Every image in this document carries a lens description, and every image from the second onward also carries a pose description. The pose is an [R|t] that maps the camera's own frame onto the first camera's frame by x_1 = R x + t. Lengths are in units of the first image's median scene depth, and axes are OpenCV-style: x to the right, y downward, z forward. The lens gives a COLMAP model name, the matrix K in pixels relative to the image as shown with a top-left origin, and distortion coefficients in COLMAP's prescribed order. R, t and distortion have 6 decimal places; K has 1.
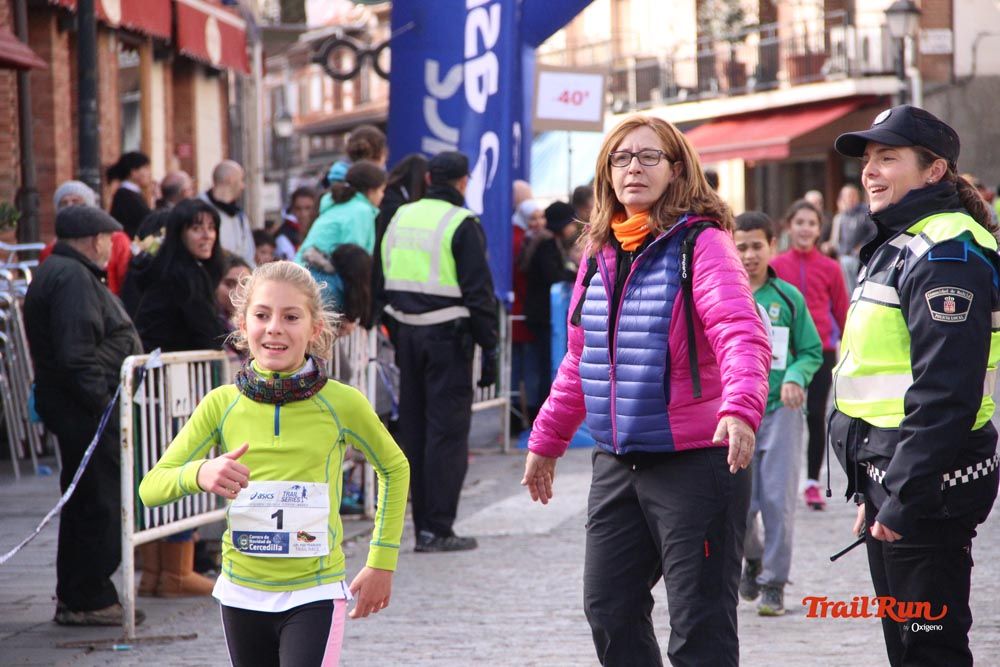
lens RADIAL K [[4644.9, 0, 506.2], [0, 4644.9, 348.1], [0, 0, 1]] dist [1.309248, 1.923434]
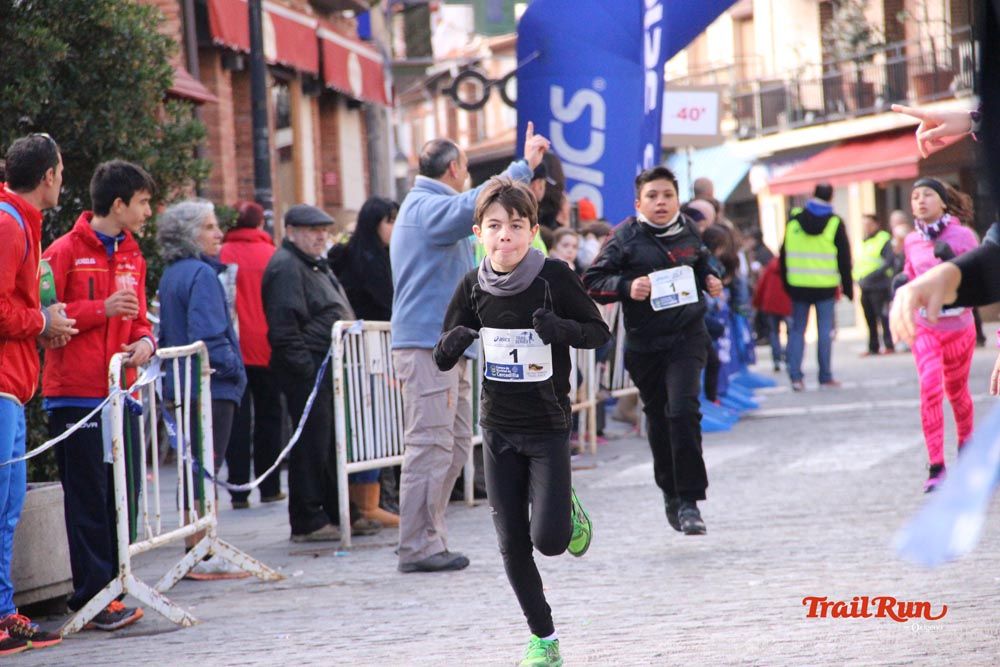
lens RADIAL K [[5371.7, 0, 515.5], [0, 5371.7, 335.1], [0, 0, 1]] dist [1.798429, -3.709991]
pose [[0.999313, -0.030354, -0.021268, -0.001043], [0.029962, 0.999379, -0.018532, 0.011020], [0.021817, 0.017882, 0.999602, -0.141093]]
